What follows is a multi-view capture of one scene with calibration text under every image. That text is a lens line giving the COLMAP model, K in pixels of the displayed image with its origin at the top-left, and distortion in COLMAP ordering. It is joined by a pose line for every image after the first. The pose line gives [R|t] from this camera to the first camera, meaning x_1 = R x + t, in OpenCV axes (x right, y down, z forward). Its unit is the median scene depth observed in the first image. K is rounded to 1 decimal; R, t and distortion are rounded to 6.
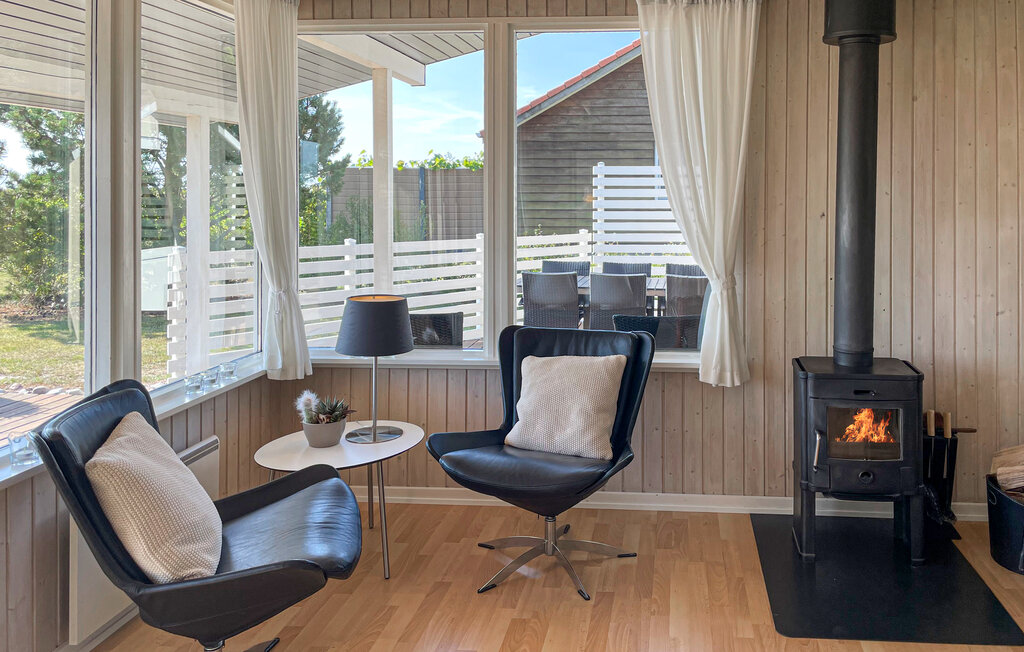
lens RADIAL K [[1584.7, 0, 497.6], [0, 1584.7, 324.1], [0, 0, 1]] dist [0.269818, -1.254930]
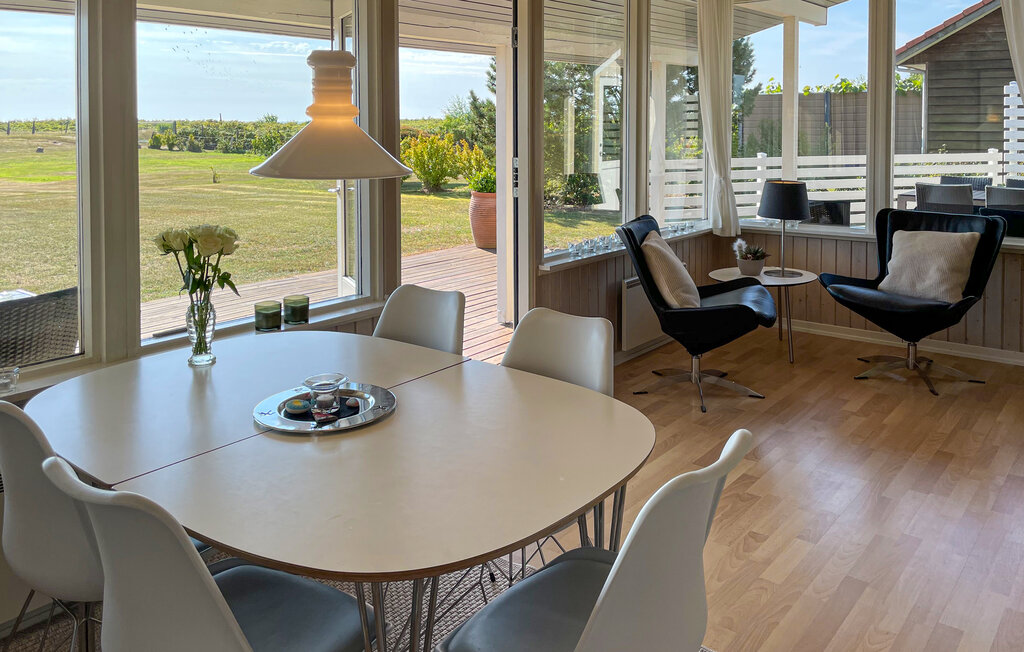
lens RADIAL K [[1584.7, 0, 497.6], [0, 1584.7, 324.1], [0, 0, 1]] dist [0.269818, -1.254930]
pose [[0.968595, 0.008548, -0.248496, 0.028141], [0.002254, 0.999066, 0.043152, 0.040136], [0.248633, -0.042357, 0.967671, -0.406023]]
